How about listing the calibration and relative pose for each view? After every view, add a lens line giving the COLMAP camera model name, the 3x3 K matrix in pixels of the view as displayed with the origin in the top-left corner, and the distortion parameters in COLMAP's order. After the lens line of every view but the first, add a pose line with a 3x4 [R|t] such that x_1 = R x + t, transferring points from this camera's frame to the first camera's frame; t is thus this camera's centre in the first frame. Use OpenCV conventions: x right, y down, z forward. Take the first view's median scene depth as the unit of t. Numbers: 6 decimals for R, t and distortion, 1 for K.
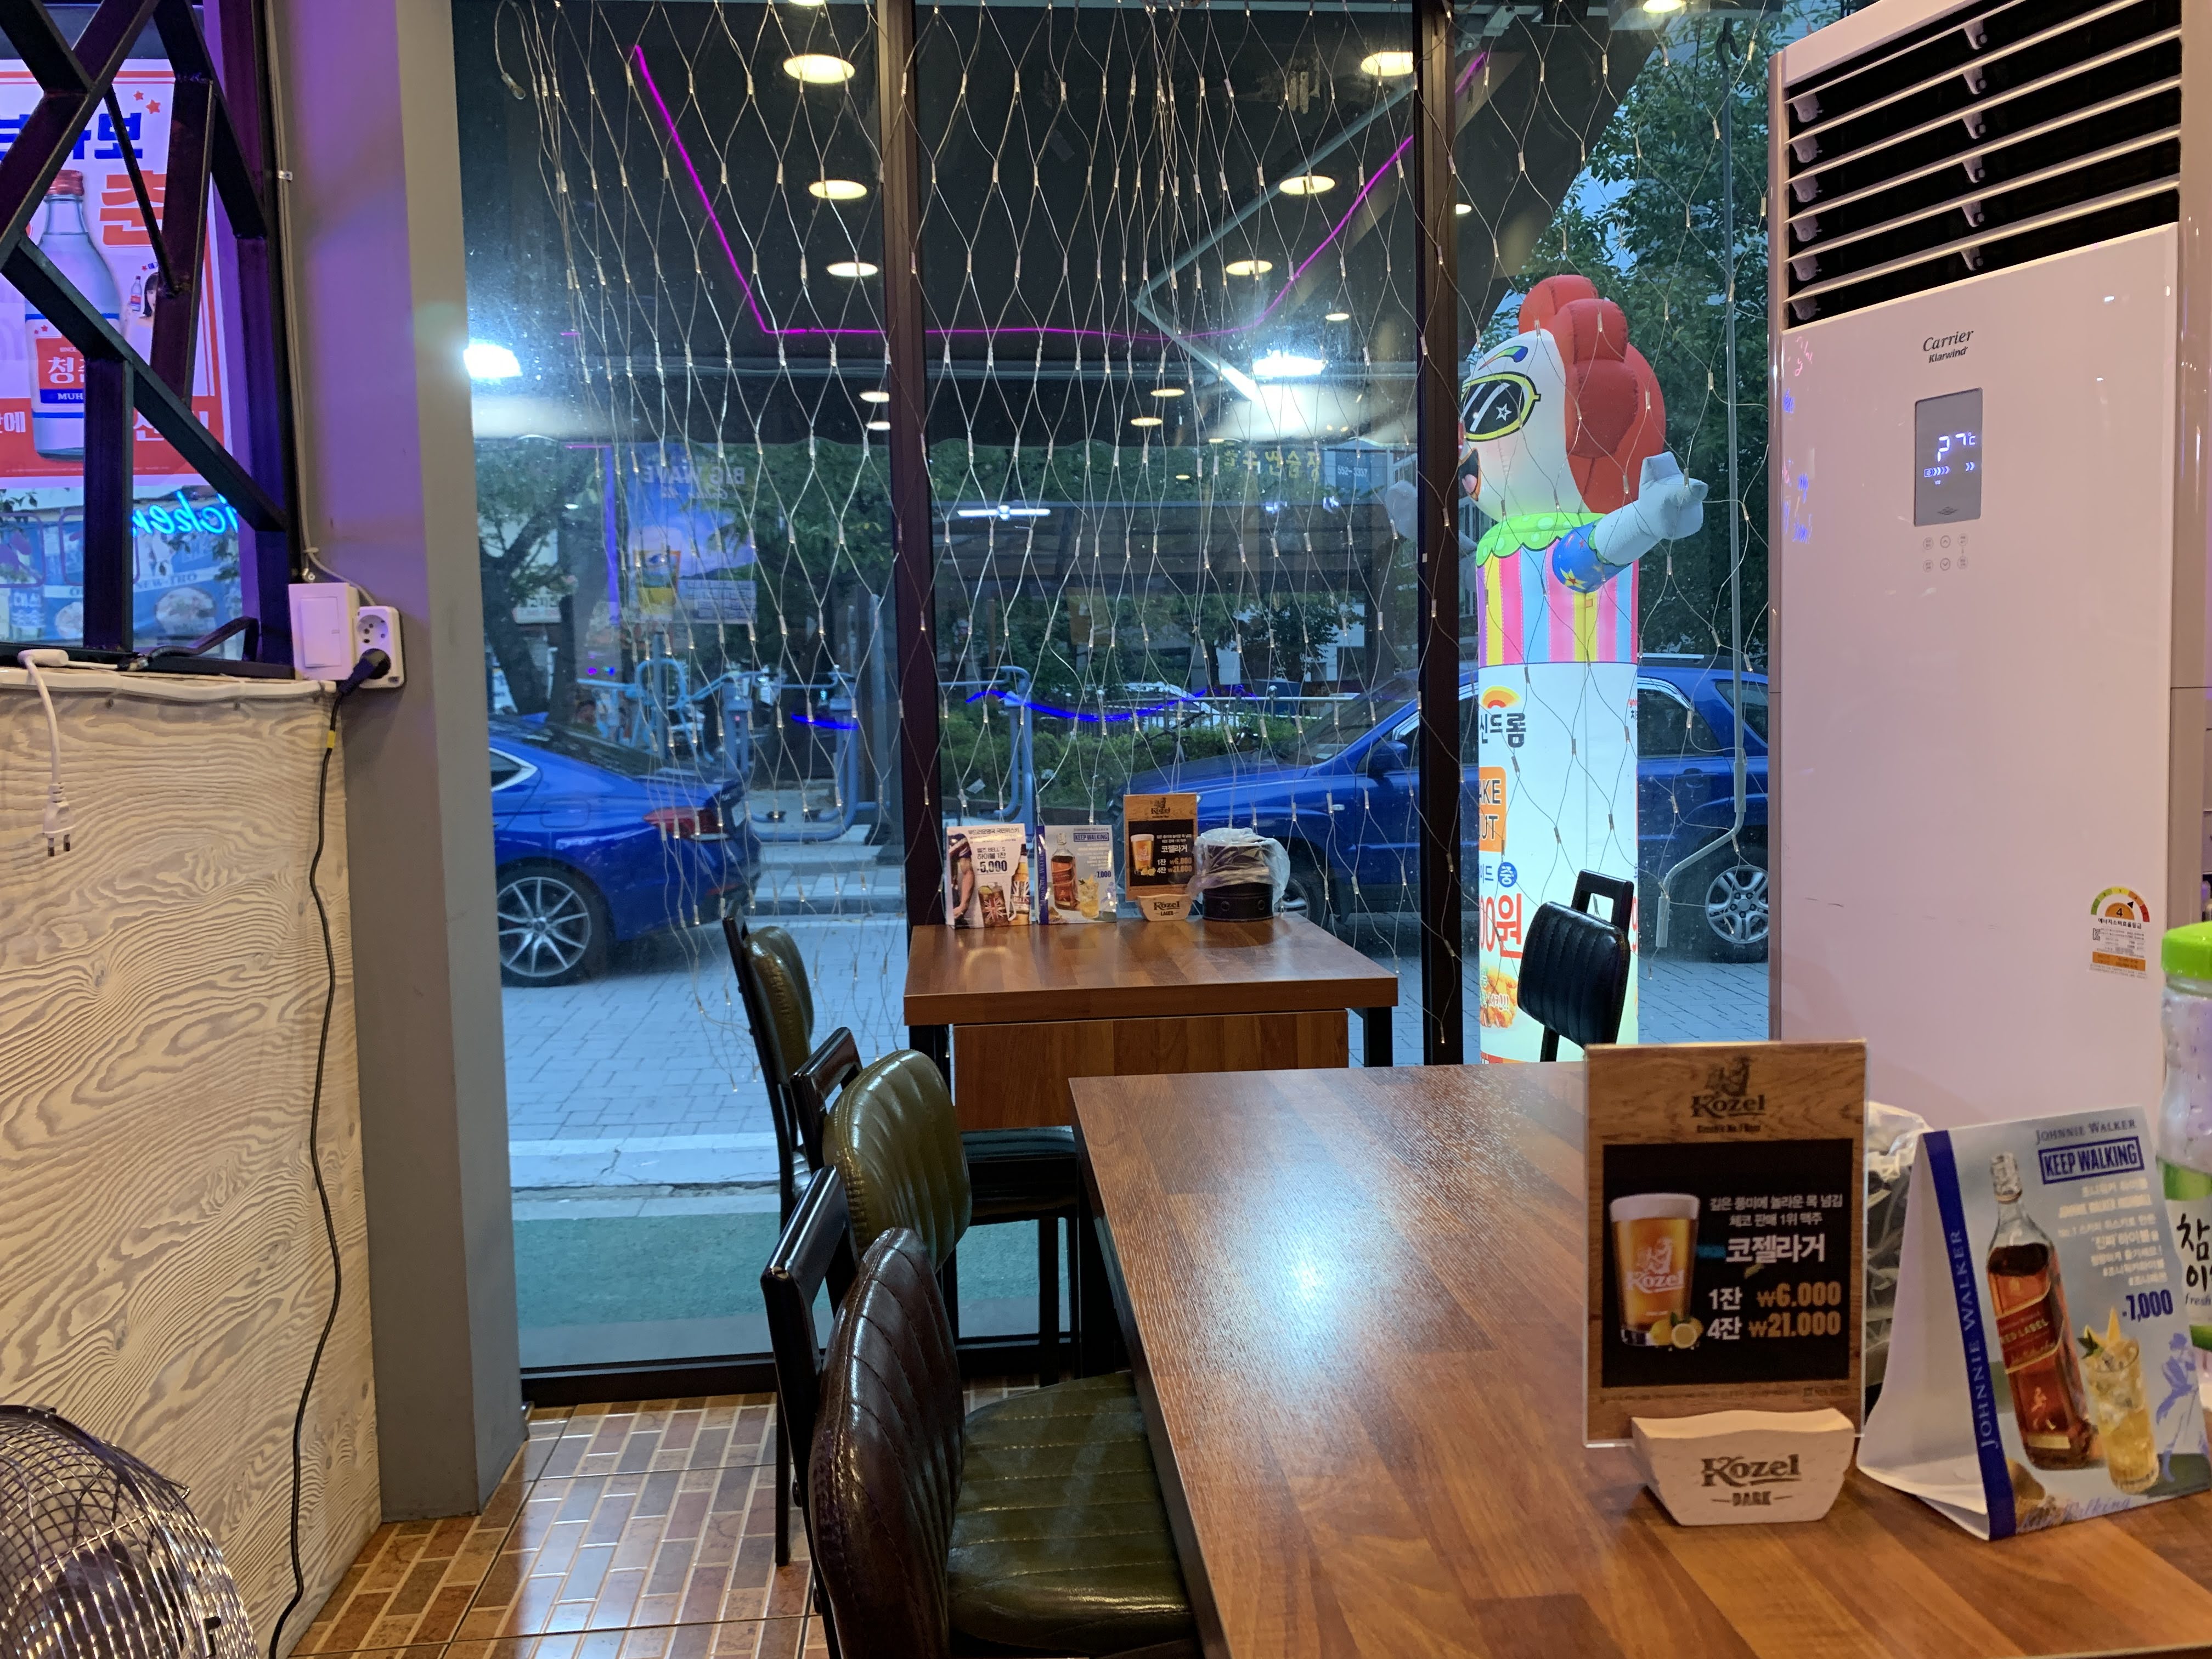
lens RADIAL K [[1691.7, 0, 1104.2], [0, 1691.7, 826.9], [0, 0, 1]] dist [0.011516, -0.009259]
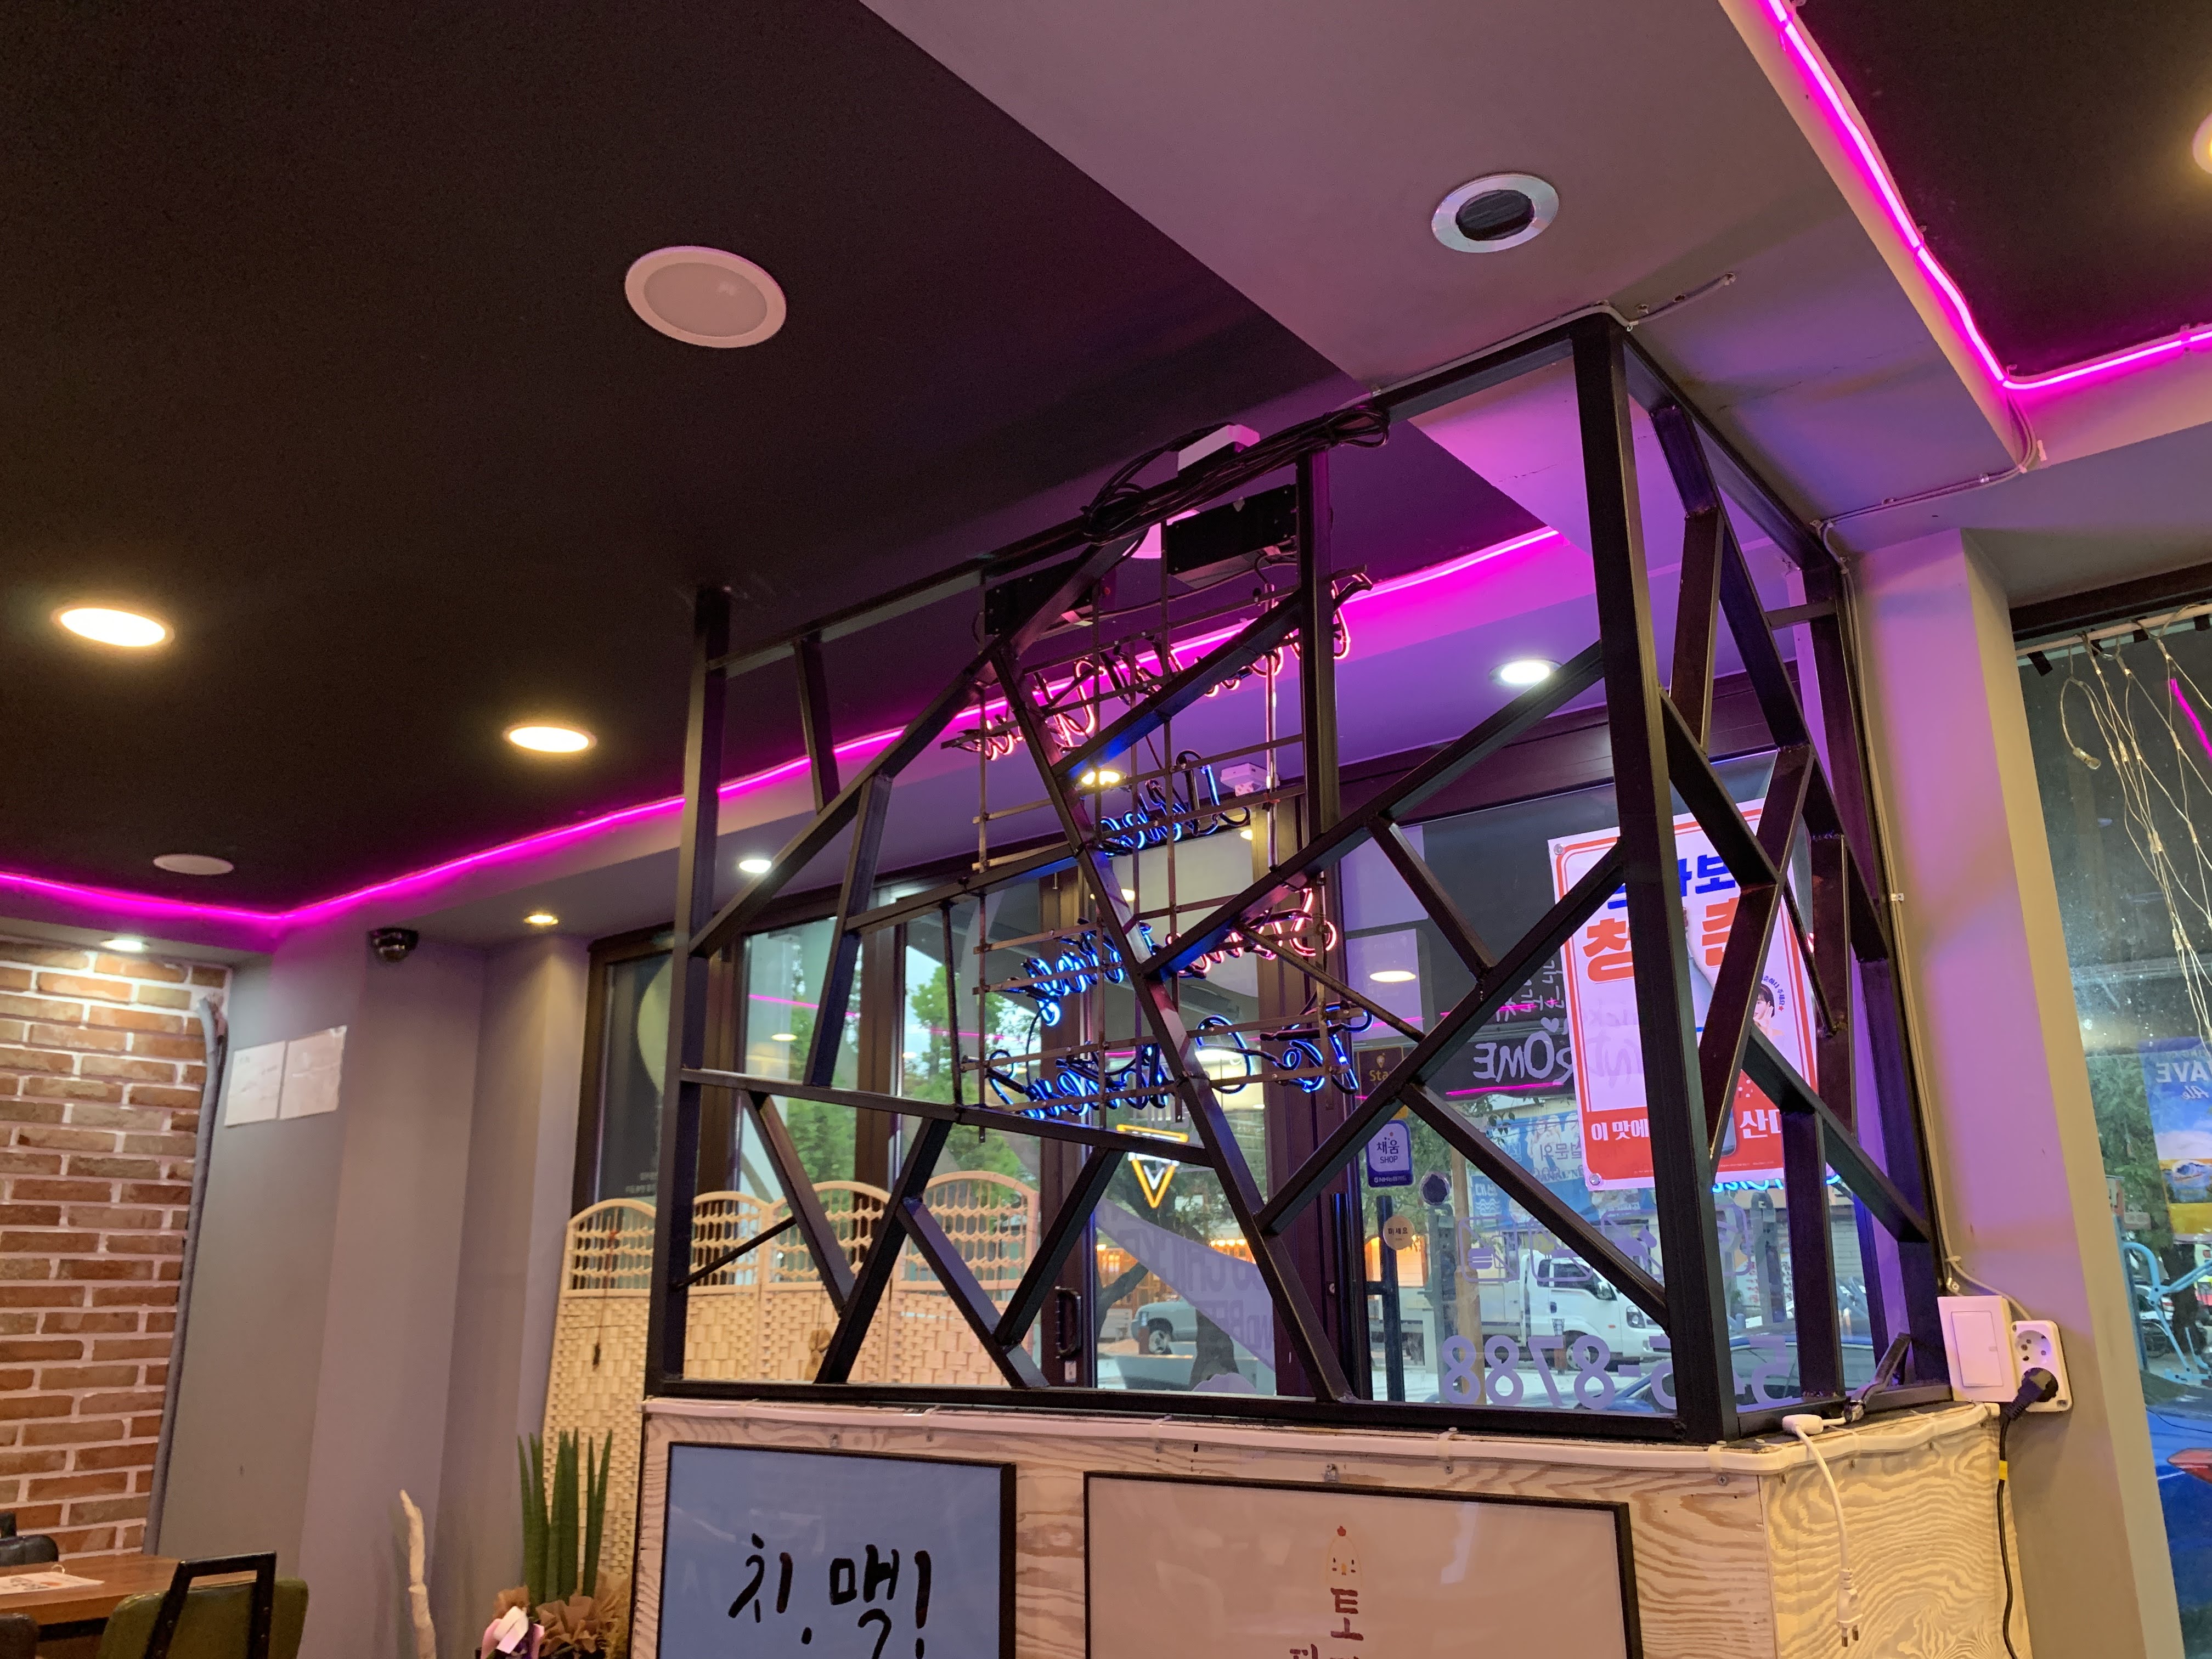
lens RADIAL K [[1691.7, 0, 1104.2], [0, 1691.7, 826.9], [0, 0, 1]] dist [0.011516, -0.009259]
pose [[0.716467, -0.173922, -0.675593, -0.116367], [-0.056720, 0.950695, -0.304895, -0.075845], [0.695311, 0.256767, 0.671277, -0.068957]]
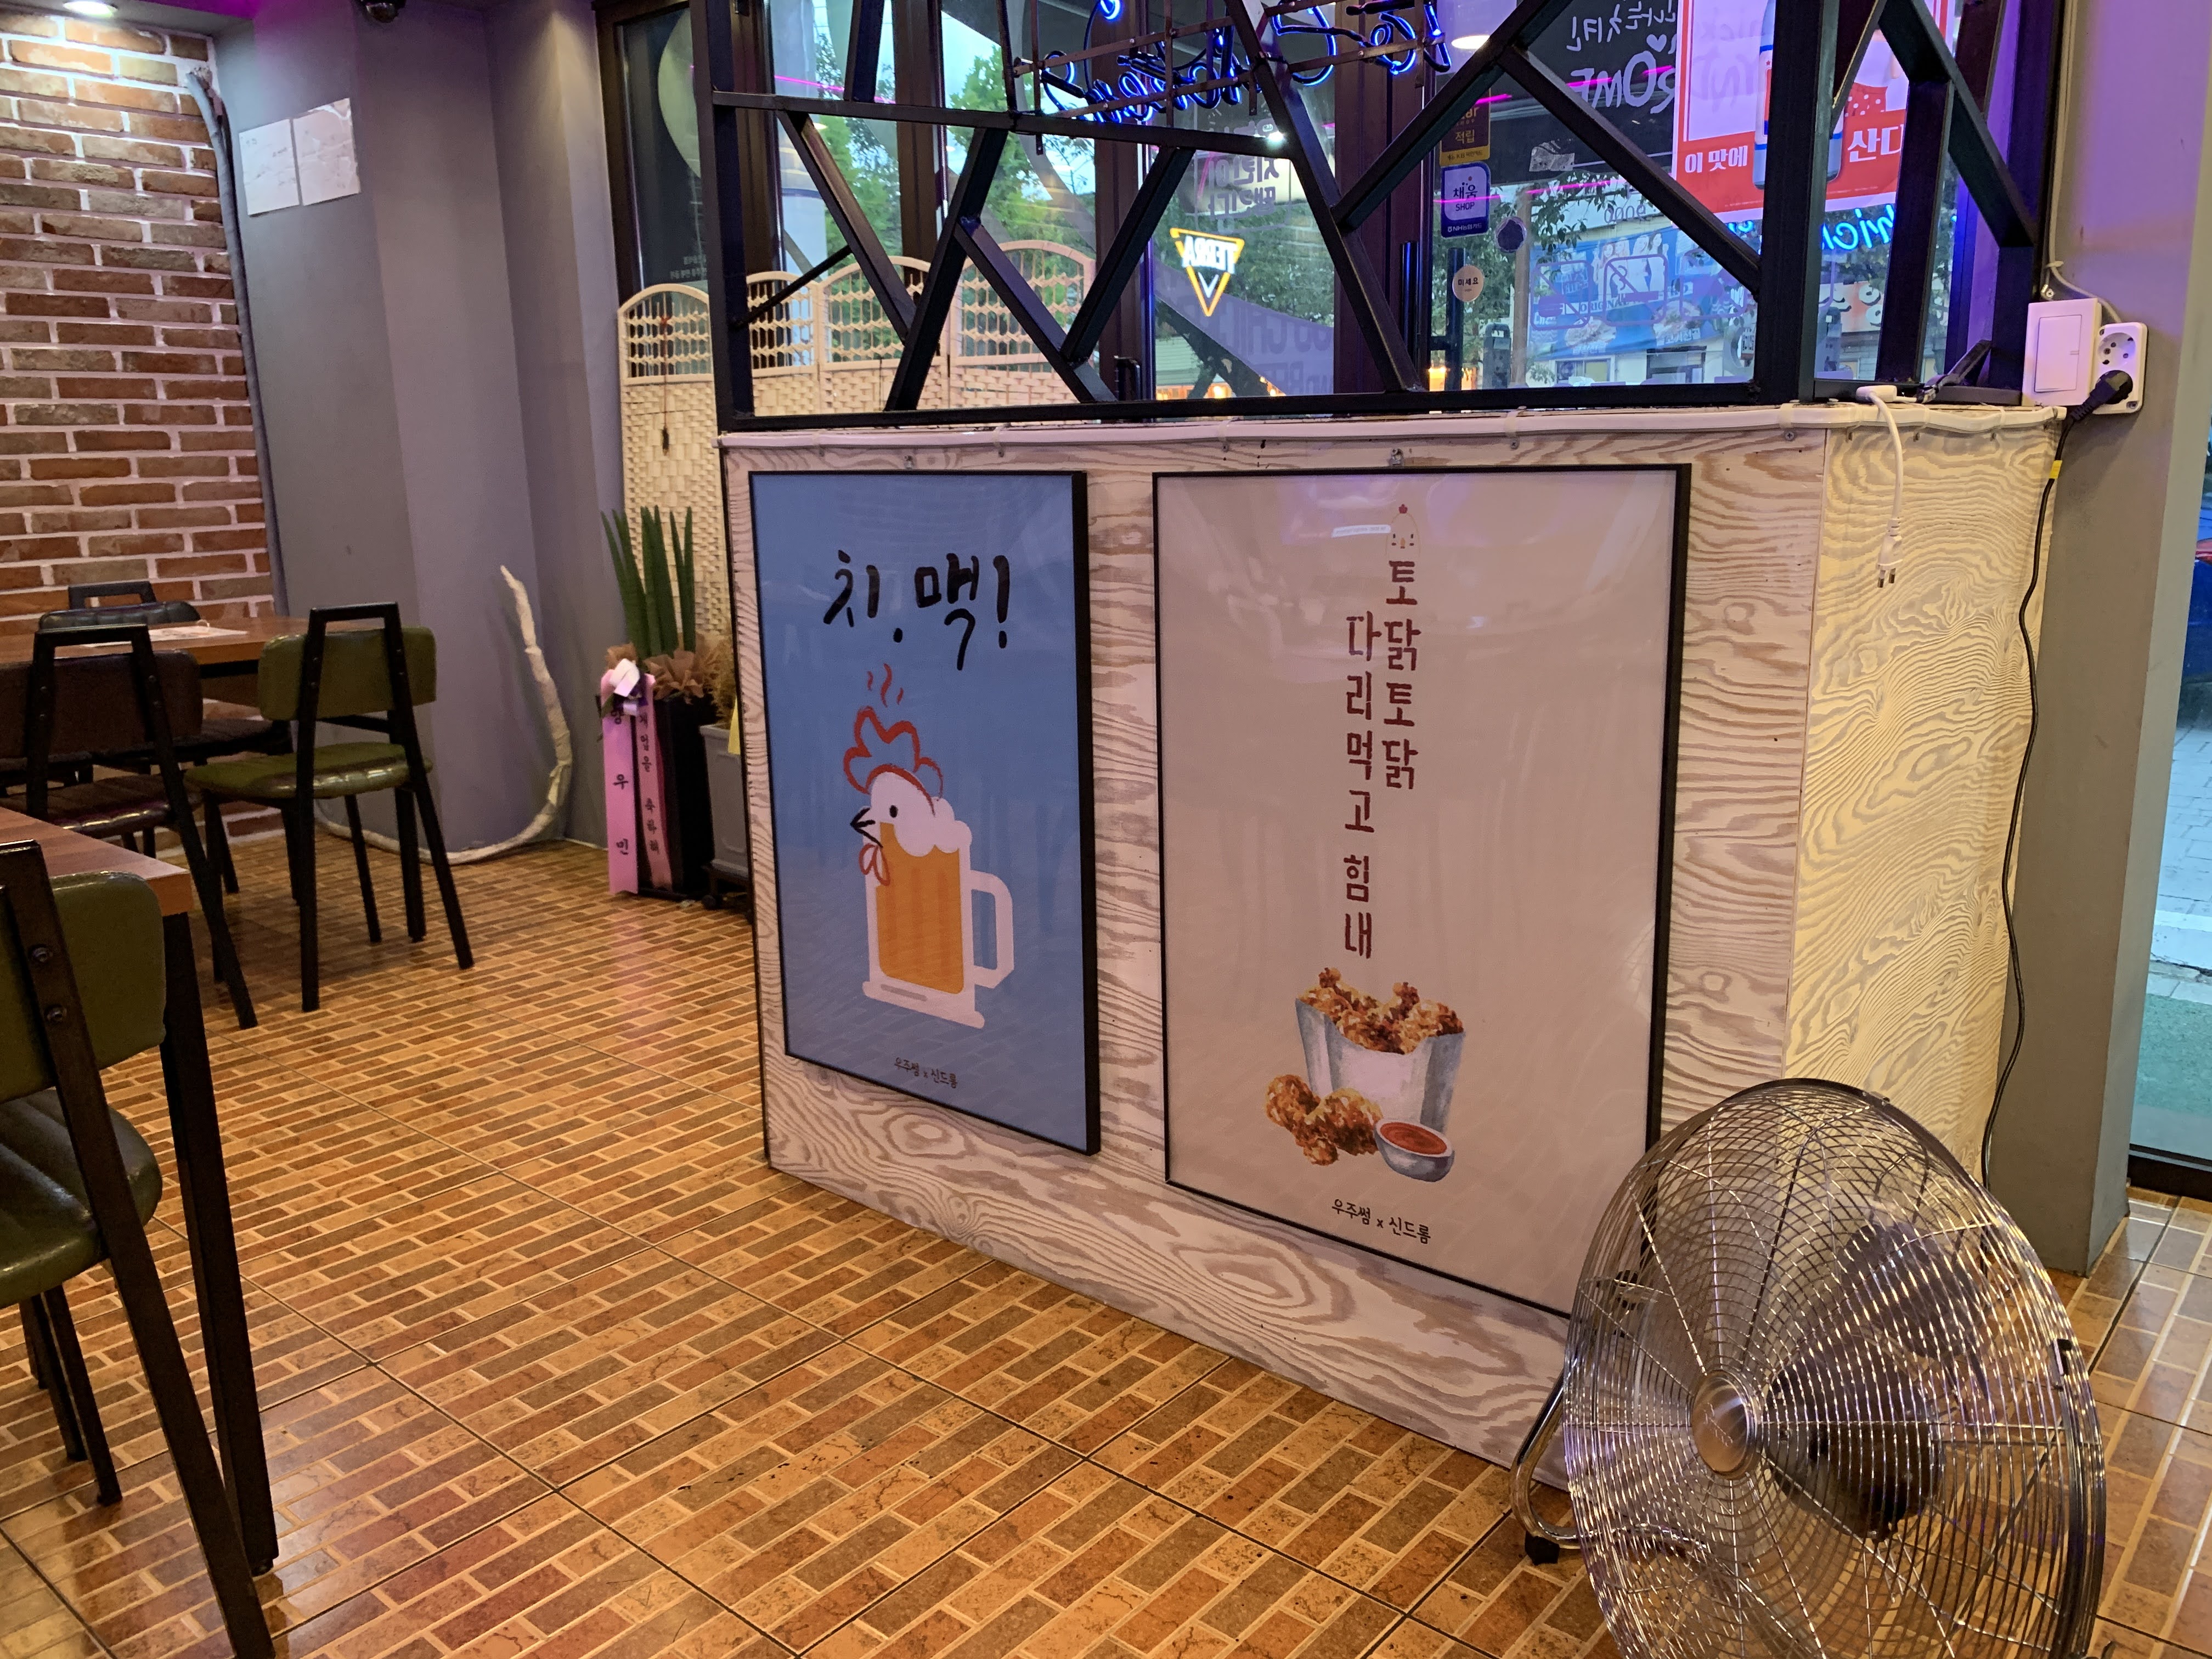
lens RADIAL K [[1685.6, 0, 1111.3], [0, 1685.6, 824.1], [0, 0, 1]] dist [0.008440, -0.005807]
pose [[0.699866, 0.163025, -0.695421, -0.134557], [-0.046022, 0.981874, 0.183861, -0.006155], [0.712790, -0.096674, 0.694683, -0.060072]]
